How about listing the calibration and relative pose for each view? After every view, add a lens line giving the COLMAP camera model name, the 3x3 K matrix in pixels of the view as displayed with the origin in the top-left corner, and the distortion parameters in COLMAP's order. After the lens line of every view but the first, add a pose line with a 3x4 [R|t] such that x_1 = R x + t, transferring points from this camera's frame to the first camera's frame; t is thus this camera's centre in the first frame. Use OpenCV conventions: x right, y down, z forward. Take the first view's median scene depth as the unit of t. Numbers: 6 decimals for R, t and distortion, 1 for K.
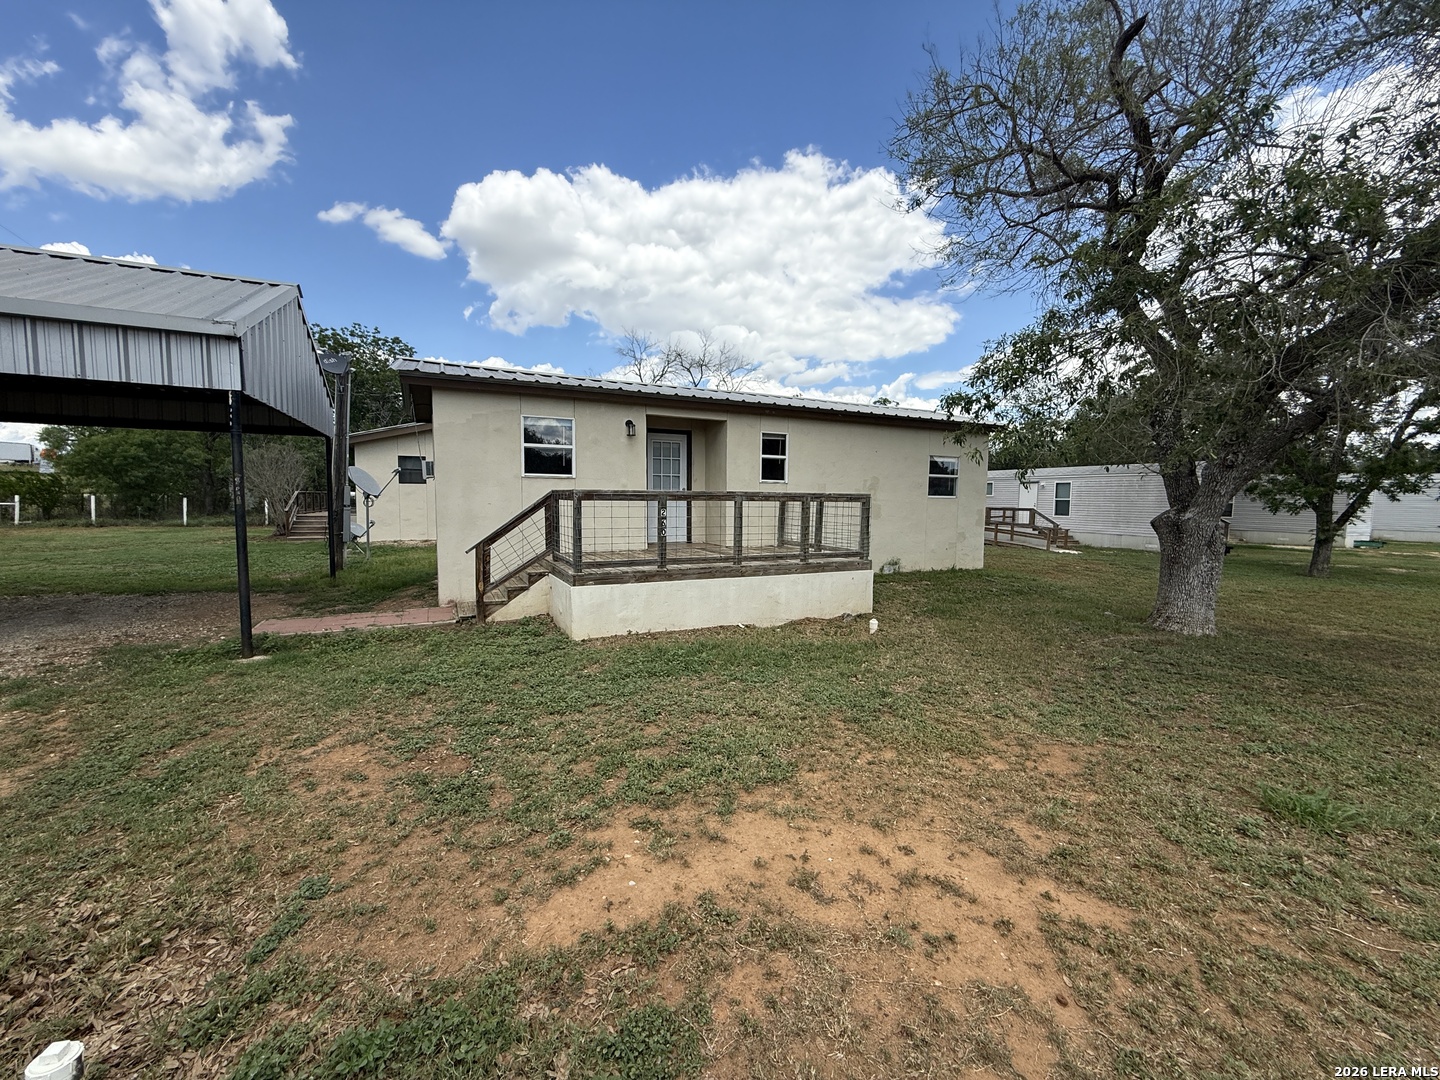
lens RADIAL K [[581.6, 0, 715.8], [0, 581.6, 547.7], [0, 0, 1]] dist [0.007083, -0.000298]
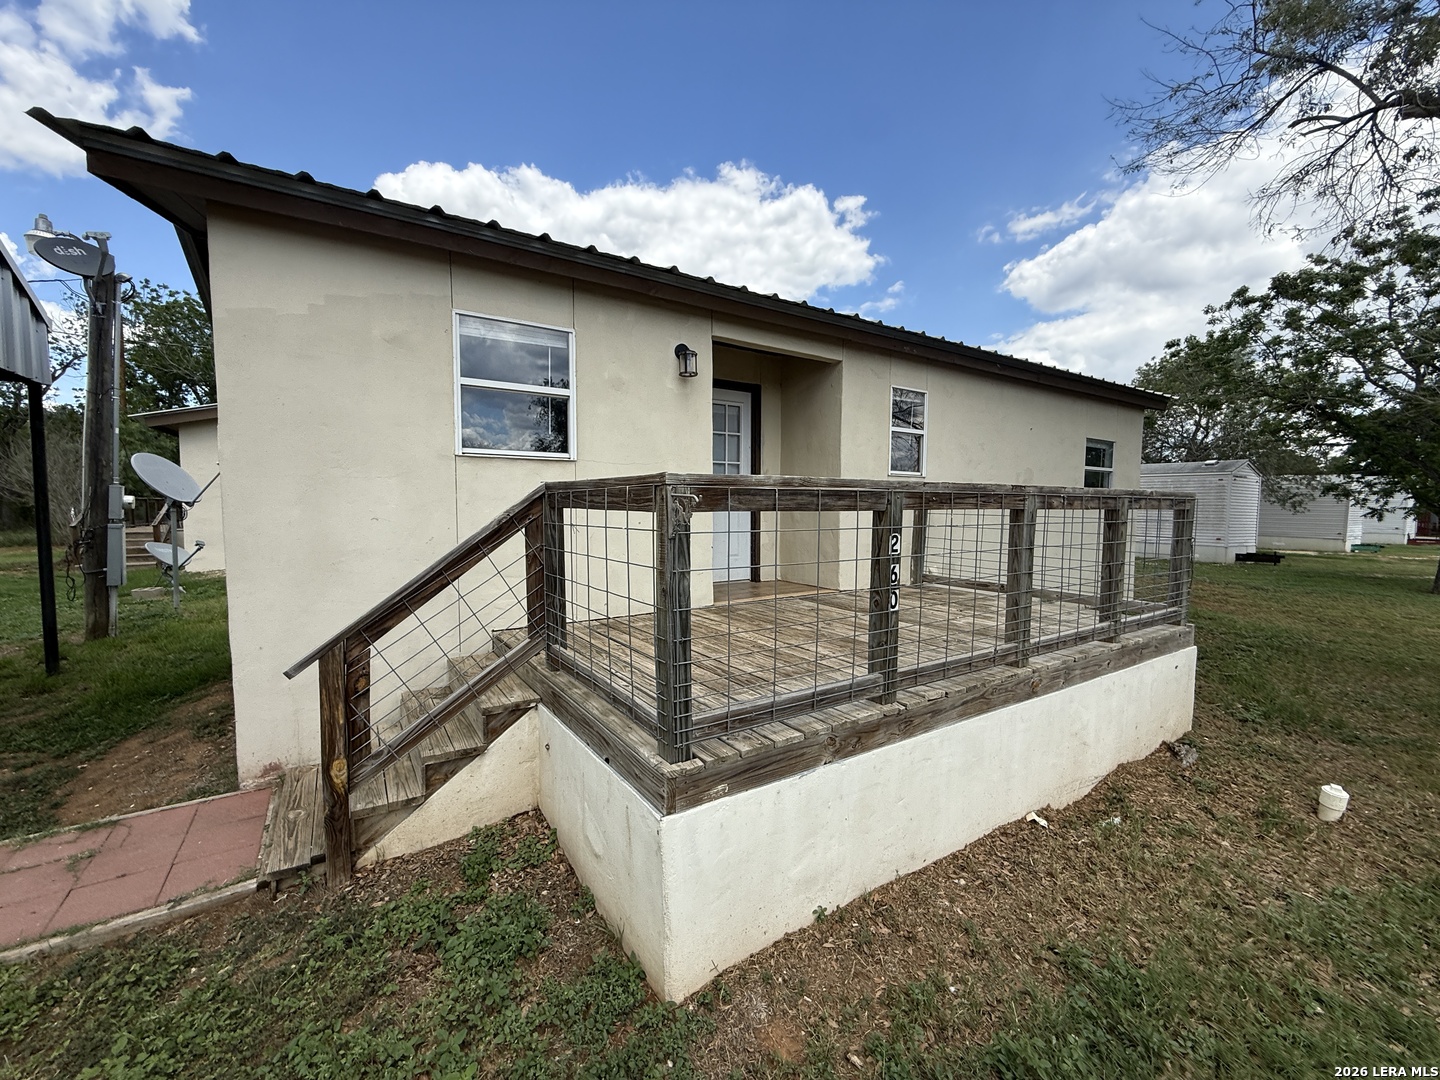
lens RADIAL K [[592.7, 0, 719.0], [0, 592.7, 522.3], [0, 0, 1]] dist [-0.028930, 0.006451]
pose [[0.992887, -0.008453, 0.118756, -0.204916], [0.014958, 0.998429, -0.053994, -0.046817], [-0.118113, 0.055386, 0.991454, 0.575507]]
